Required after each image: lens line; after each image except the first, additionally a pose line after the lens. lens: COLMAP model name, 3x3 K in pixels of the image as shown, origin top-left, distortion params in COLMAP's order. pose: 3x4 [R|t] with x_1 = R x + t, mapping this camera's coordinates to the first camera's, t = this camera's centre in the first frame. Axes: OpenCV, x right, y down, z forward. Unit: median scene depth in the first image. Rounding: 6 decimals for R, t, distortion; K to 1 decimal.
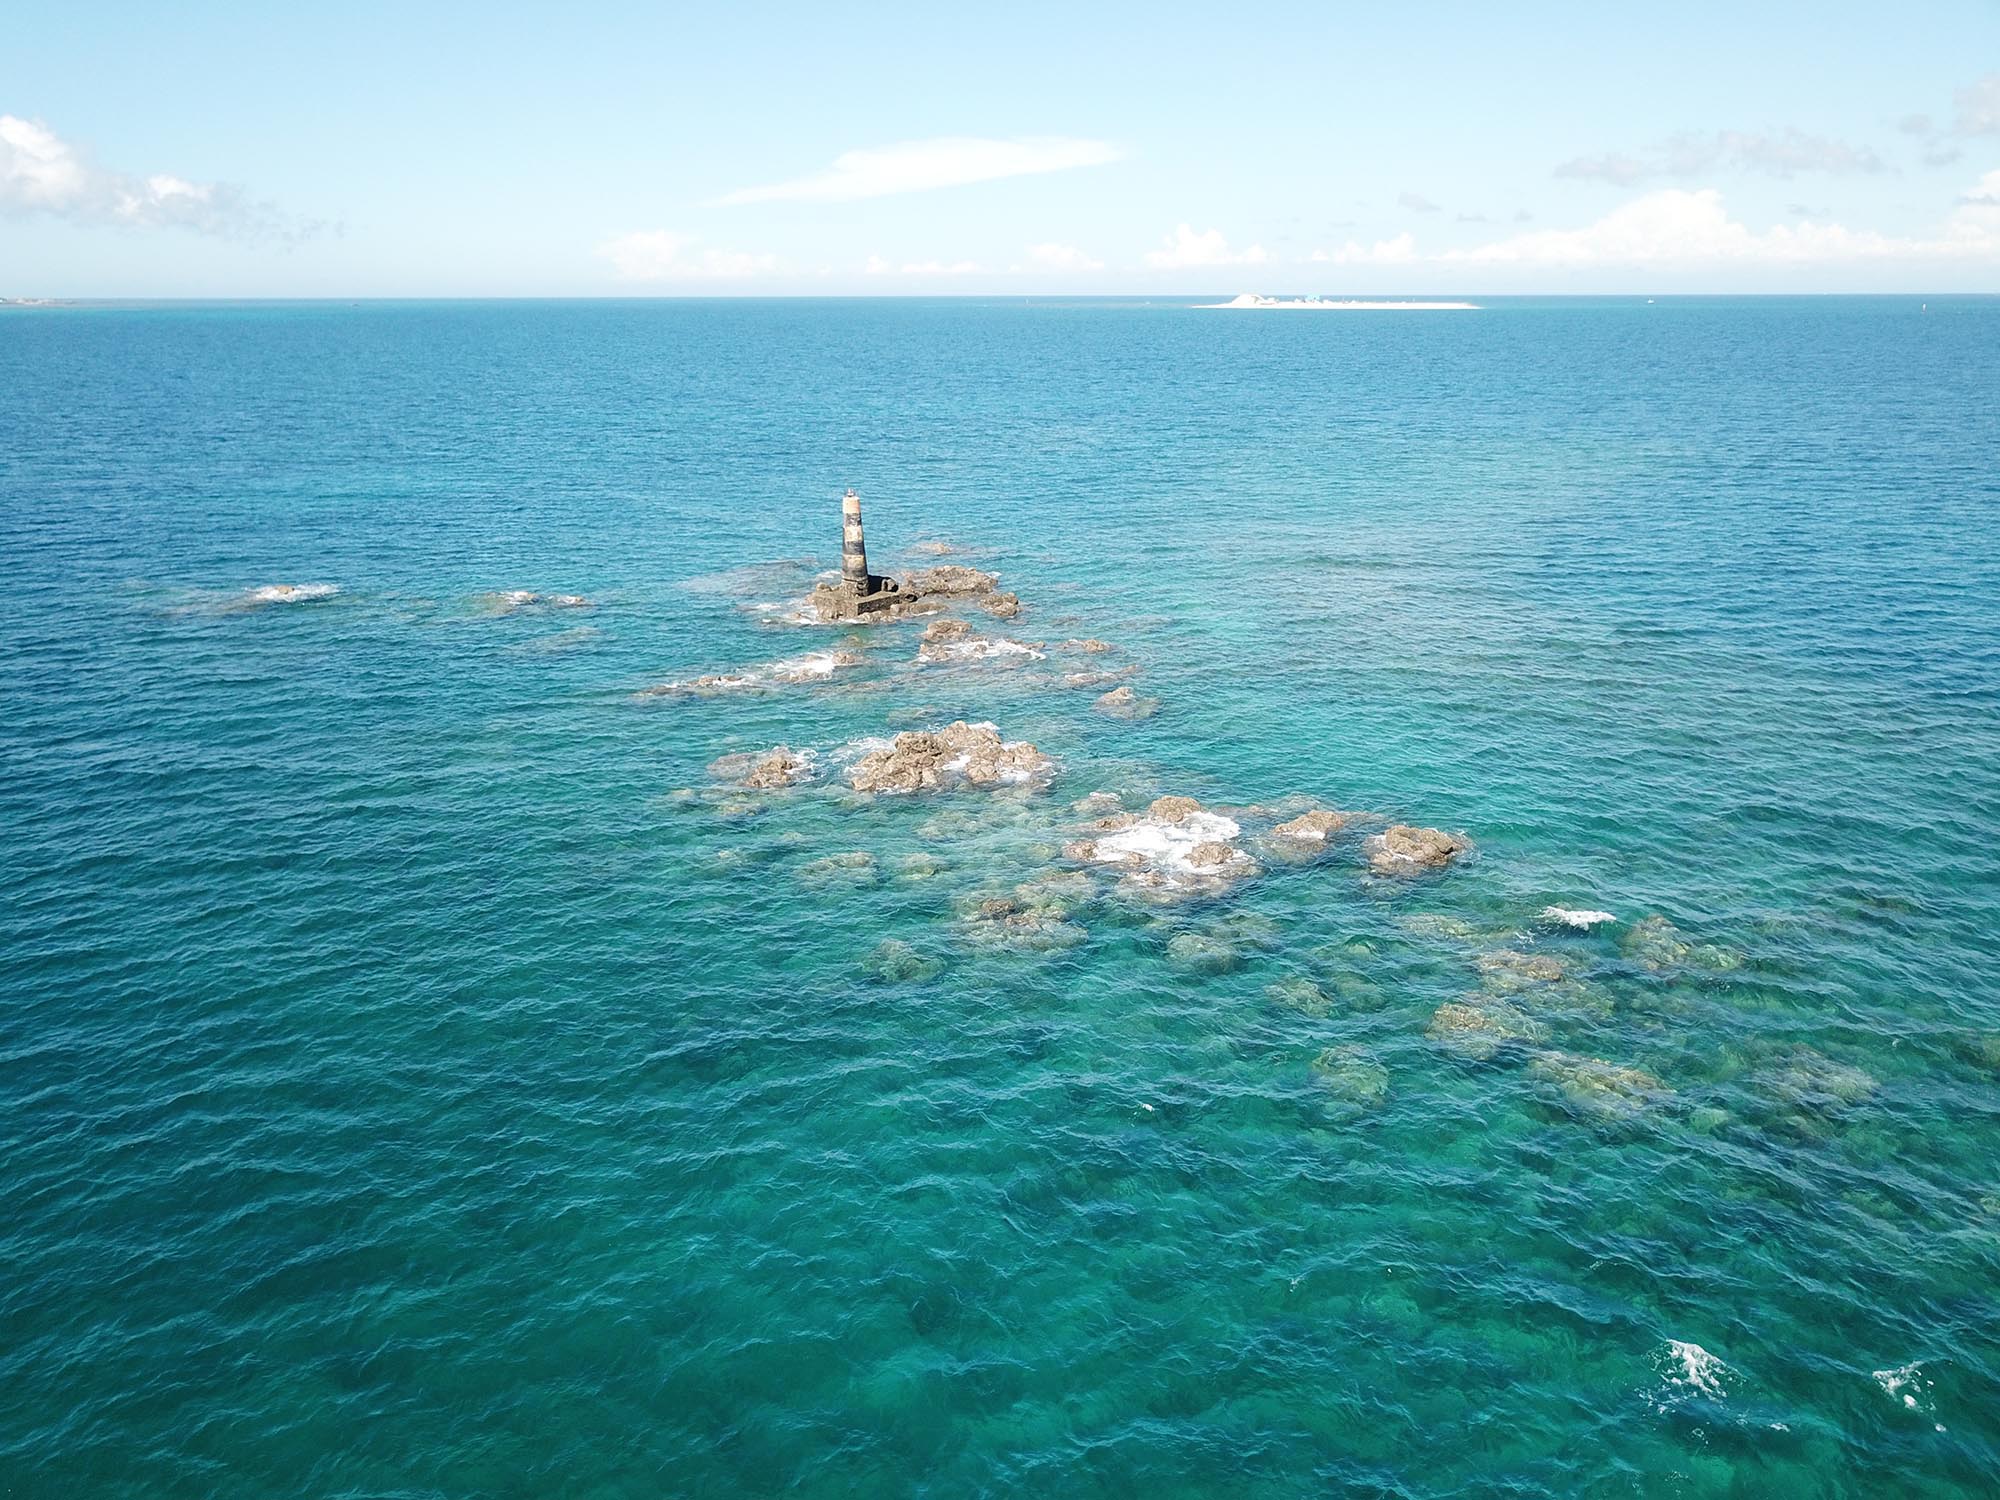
lens RADIAL K [[1534.6, 0, 990.6], [0, 1534.6, 785.1], [0, 0, 1]] dist [0.002652, -0.002114]
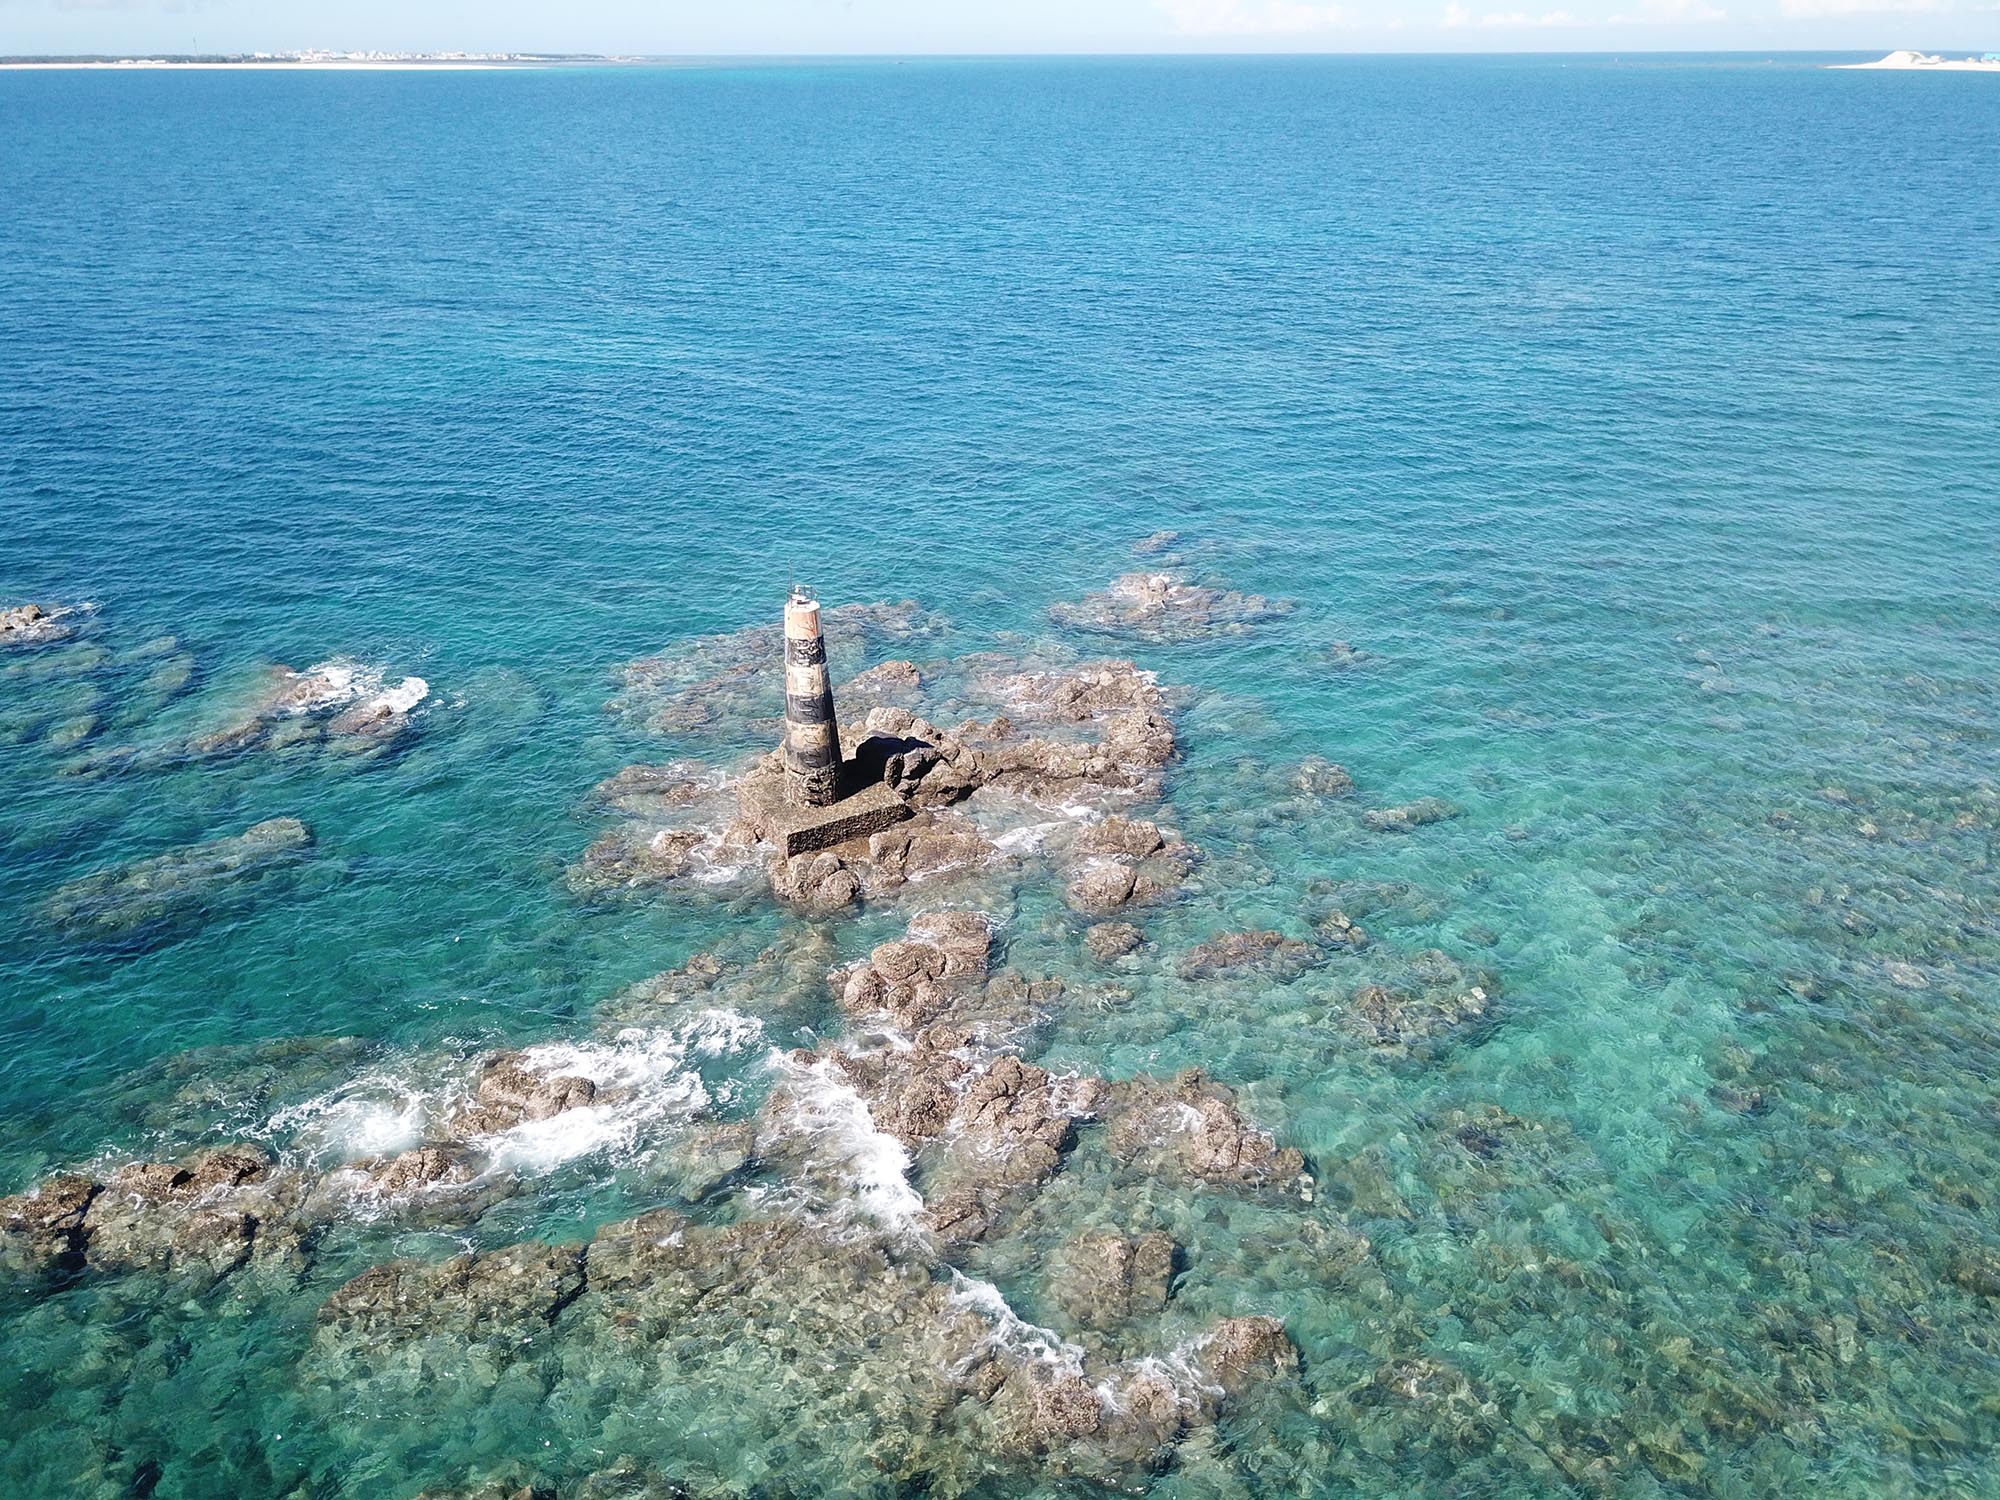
lens RADIAL K [[1534.6, 0, 990.6], [0, 1534.6, 785.1], [0, 0, 1]] dist [0.002652, -0.002114]
pose [[0.944317, 0.139954, -0.297788, 0.107679], [-0.098007, 0.983590, 0.151475, -0.208257], [0.314101, -0.113855, 0.942538, 0.574422]]
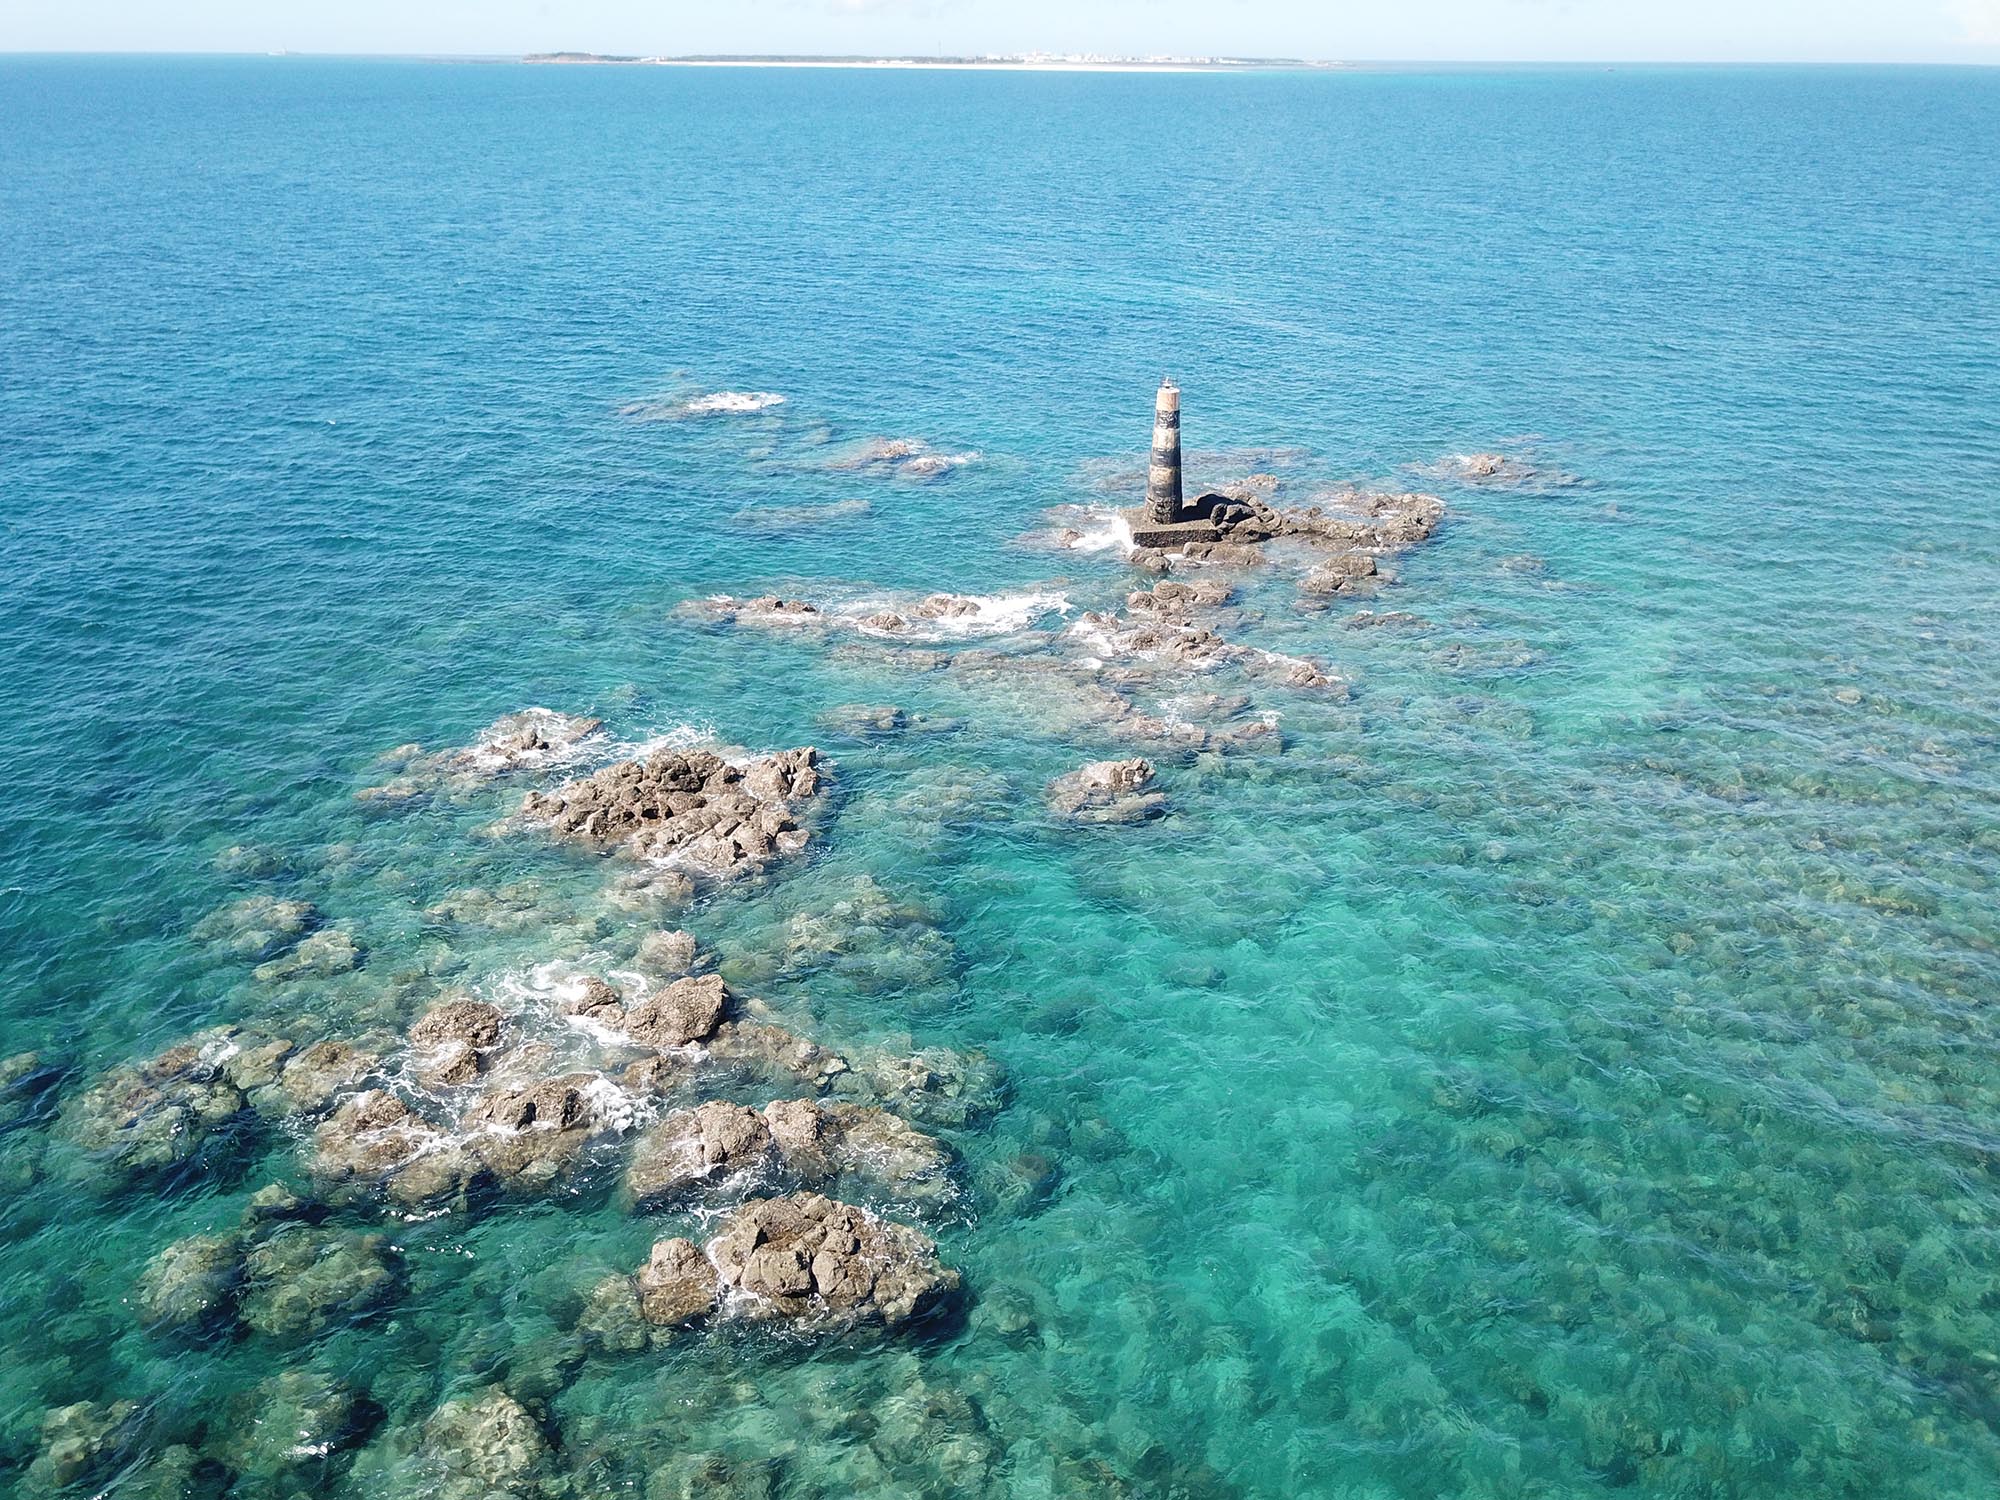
lens RADIAL K [[1534.6, 0, 990.6], [0, 1534.6, 785.1], [0, 0, 1]] dist [0.002652, -0.002114]
pose [[0.736785, 0.293950, -0.608885, 0.350782], [-0.210995, 0.955537, 0.205986, -0.138593], [0.642362, -0.023295, 0.766047, 0.373352]]
